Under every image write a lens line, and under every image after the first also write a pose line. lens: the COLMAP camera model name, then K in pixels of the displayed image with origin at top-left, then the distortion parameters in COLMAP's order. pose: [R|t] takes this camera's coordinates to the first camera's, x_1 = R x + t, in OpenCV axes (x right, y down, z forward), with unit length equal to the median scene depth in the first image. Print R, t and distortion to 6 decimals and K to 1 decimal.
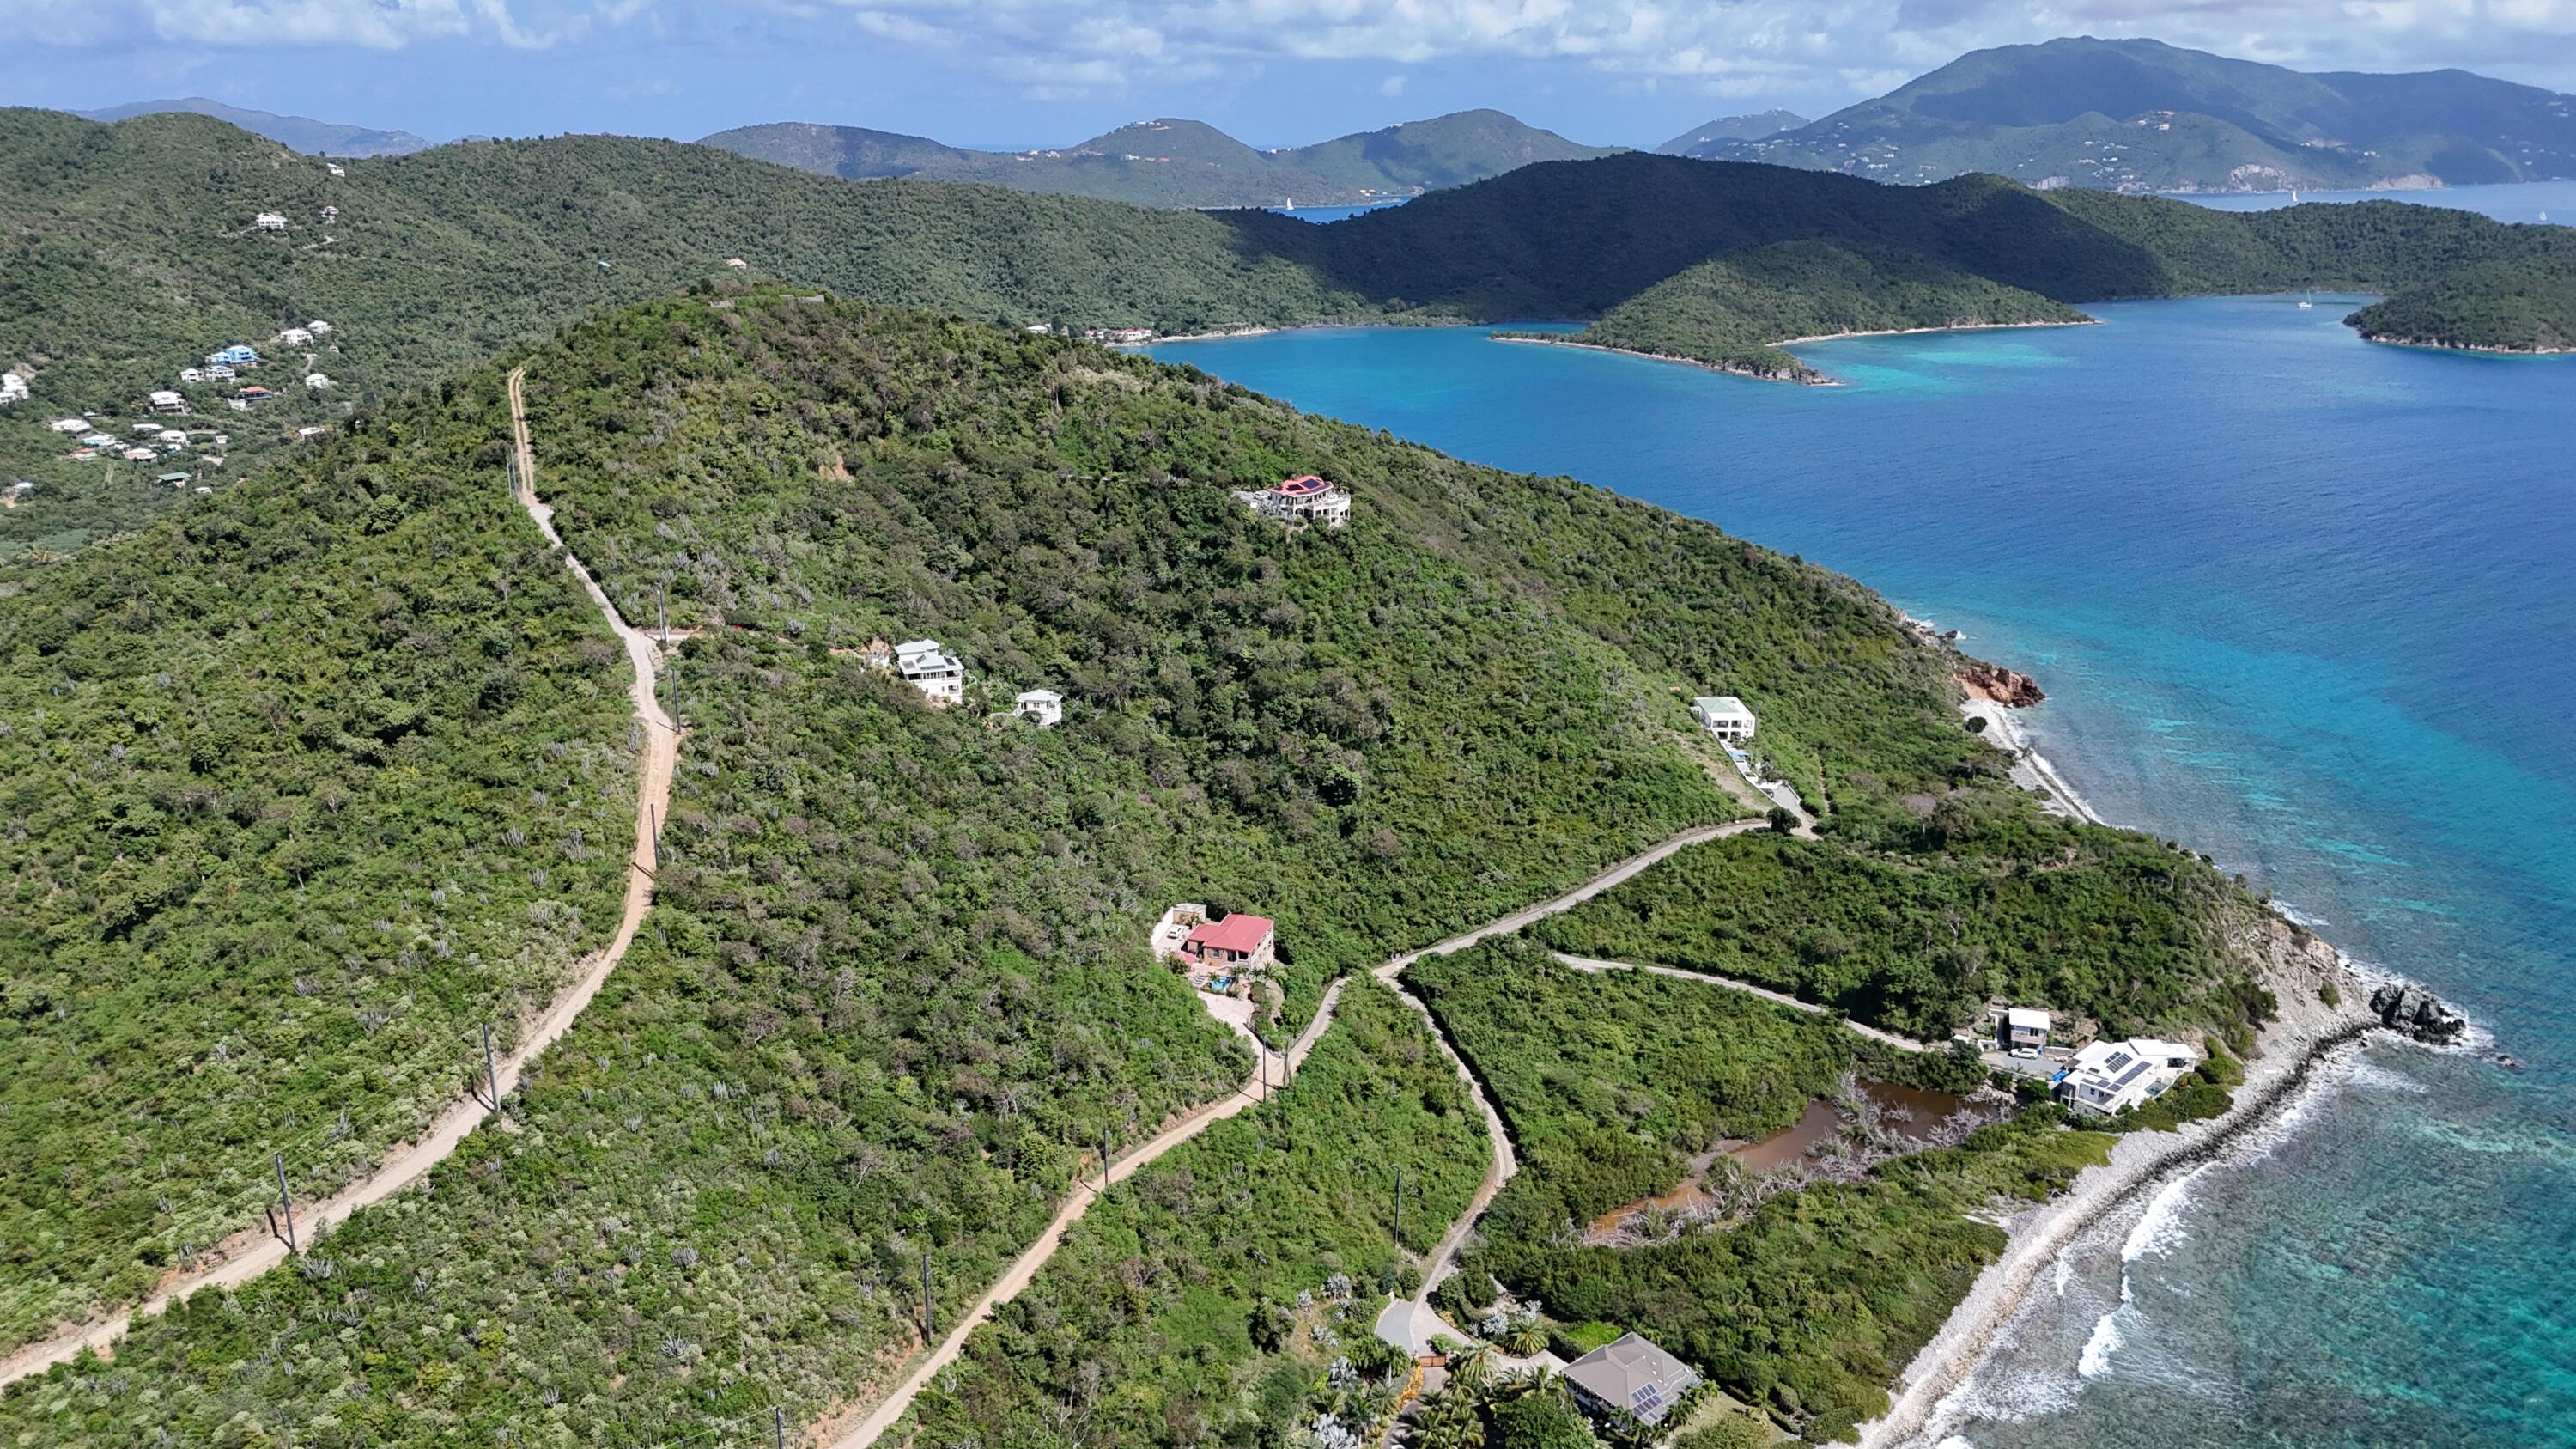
lens RADIAL K [[1889.6, 0, 1288.0], [0, 1889.6, 724.5], [0, 0, 1]] dist [0.063889, -0.054438]
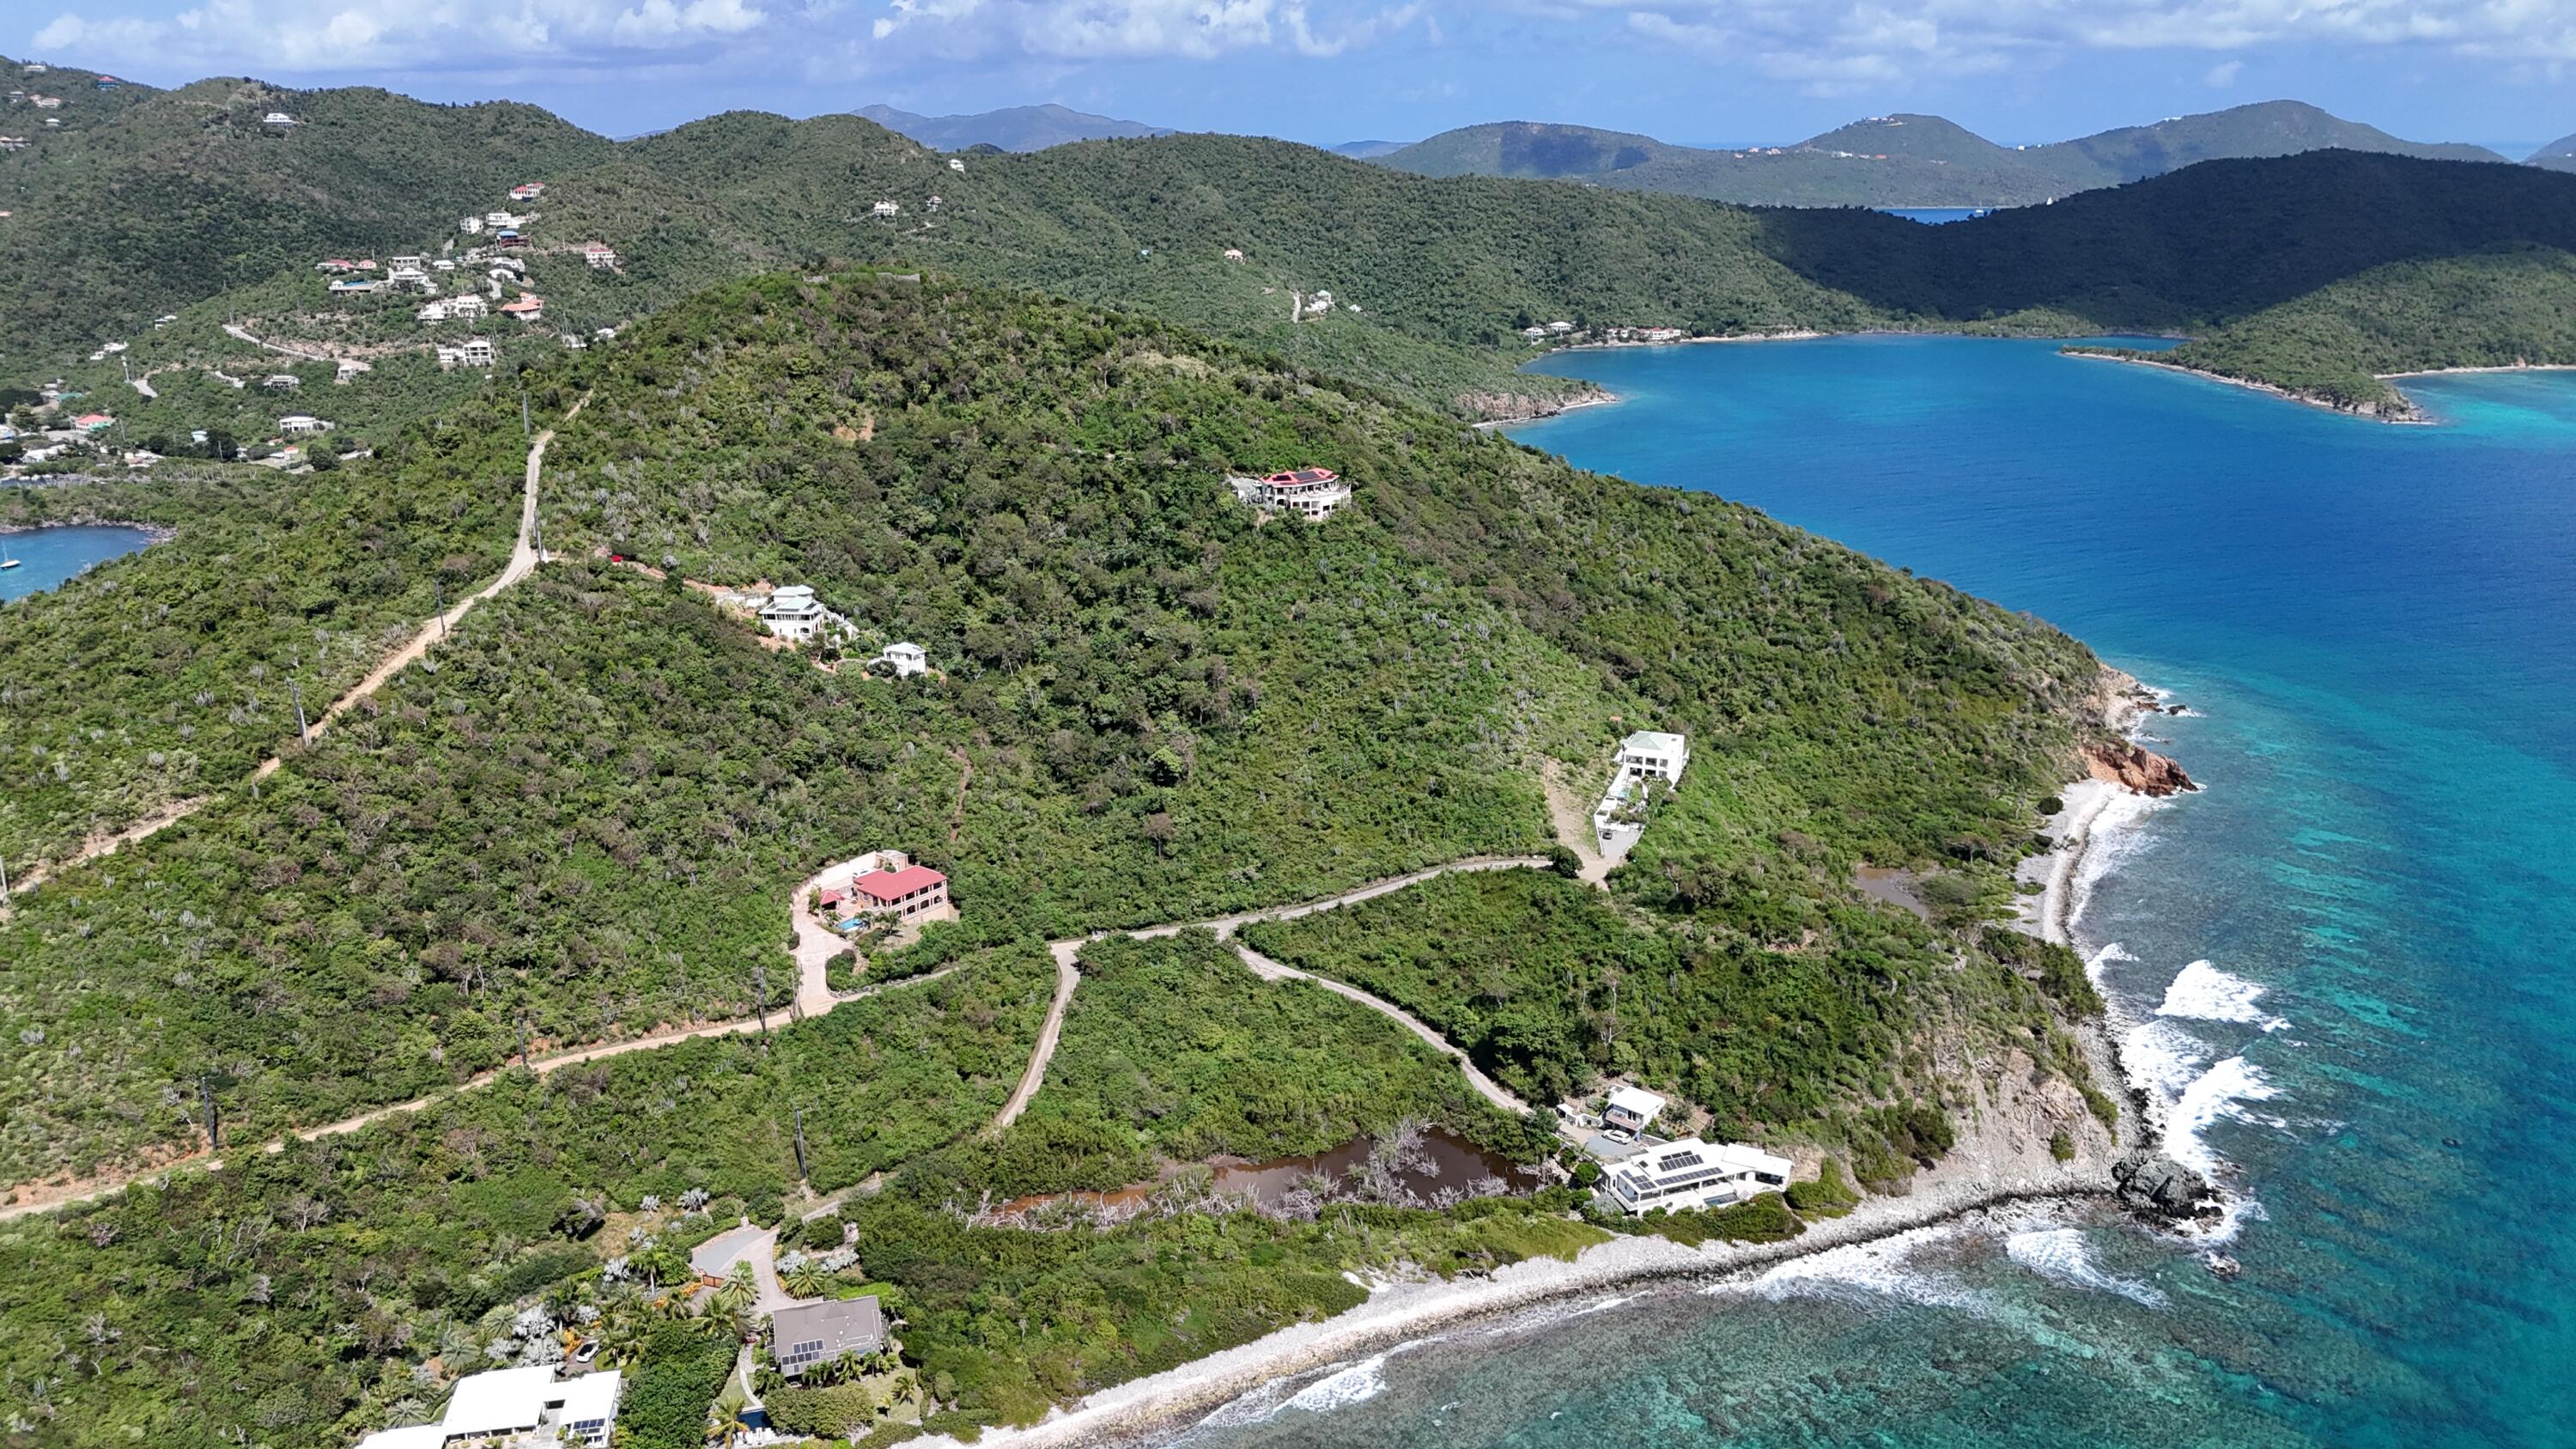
lens RADIAL K [[1883.1, 0, 1285.7], [0, 1883.1, 728.6], [0, 0, 1]] dist [0.065875, -0.064510]
pose [[0.923766, 0.116665, -0.364755, 0.410634], [-0.115384, 0.992996, 0.025387, -0.019510], [0.365163, 0.018636, 0.930757, 0.072505]]
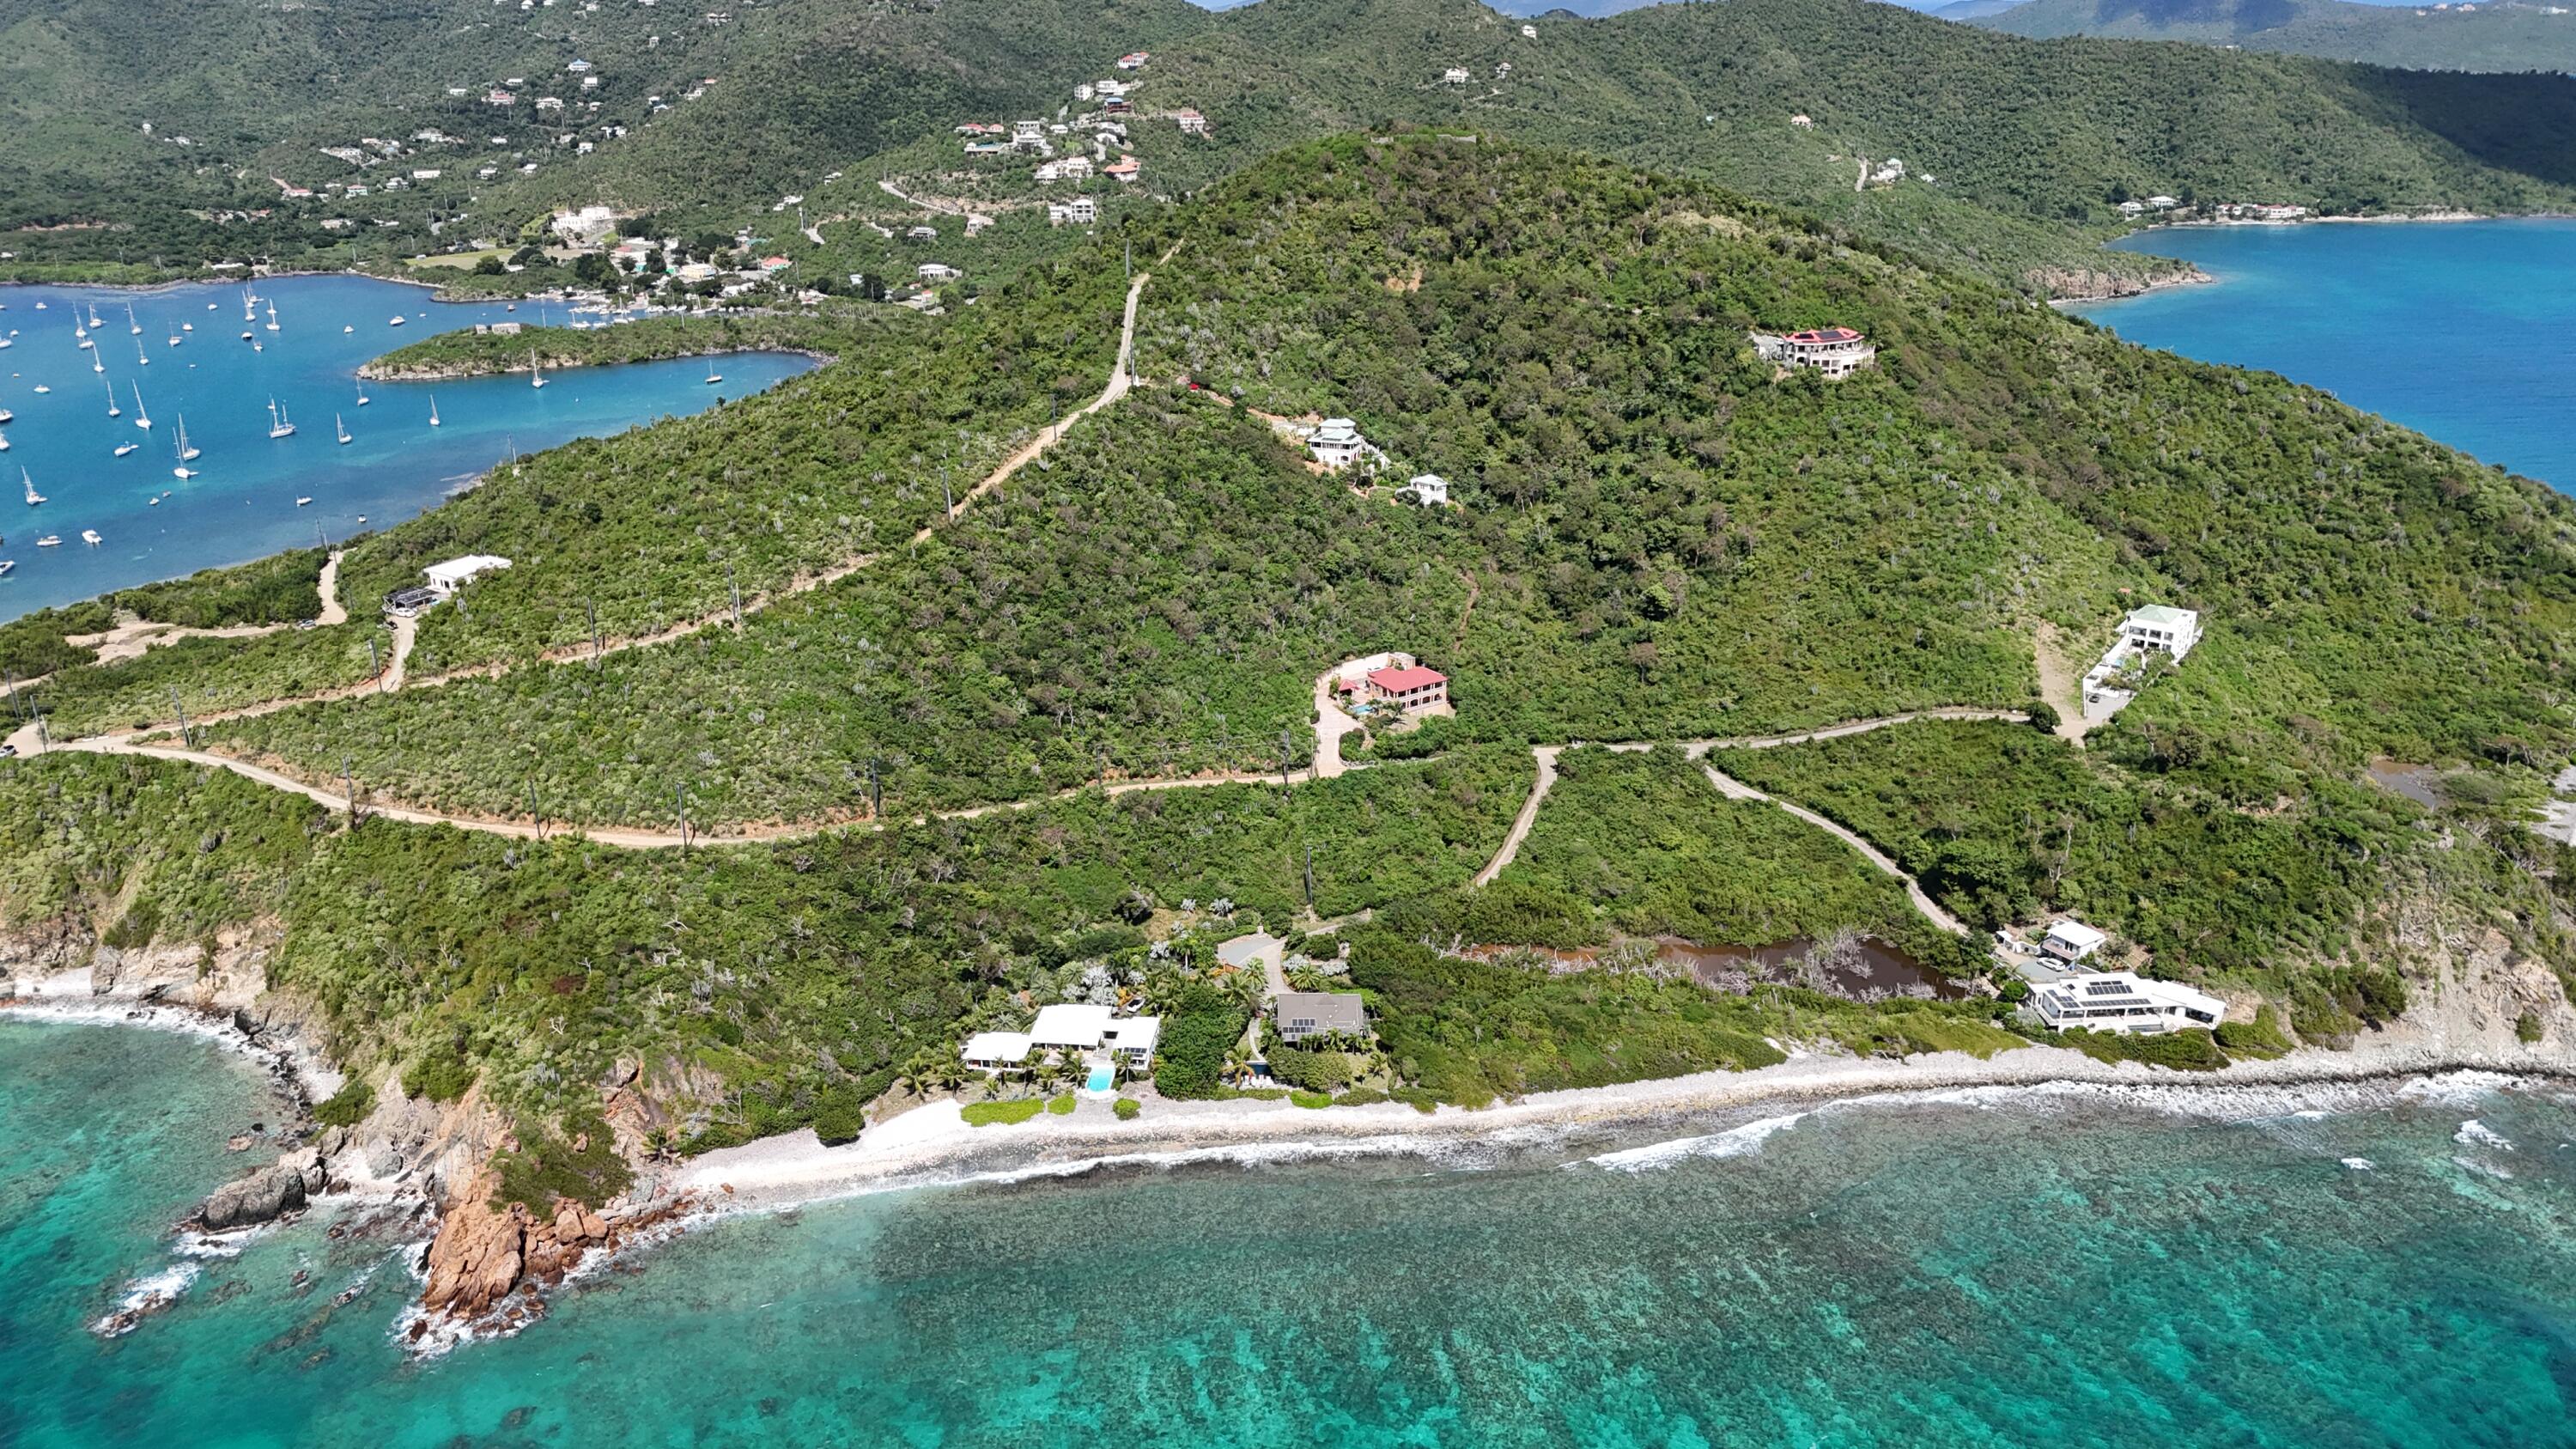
lens RADIAL K [[1883.1, 0, 1285.7], [0, 1883.1, 728.6], [0, 0, 1]] dist [0.065875, -0.064510]
pose [[0.777755, 0.220970, -0.588447, 0.468984], [-0.180019, 0.975261, 0.128292, 0.001991], [0.602238, 0.006152, 0.798293, -0.001594]]
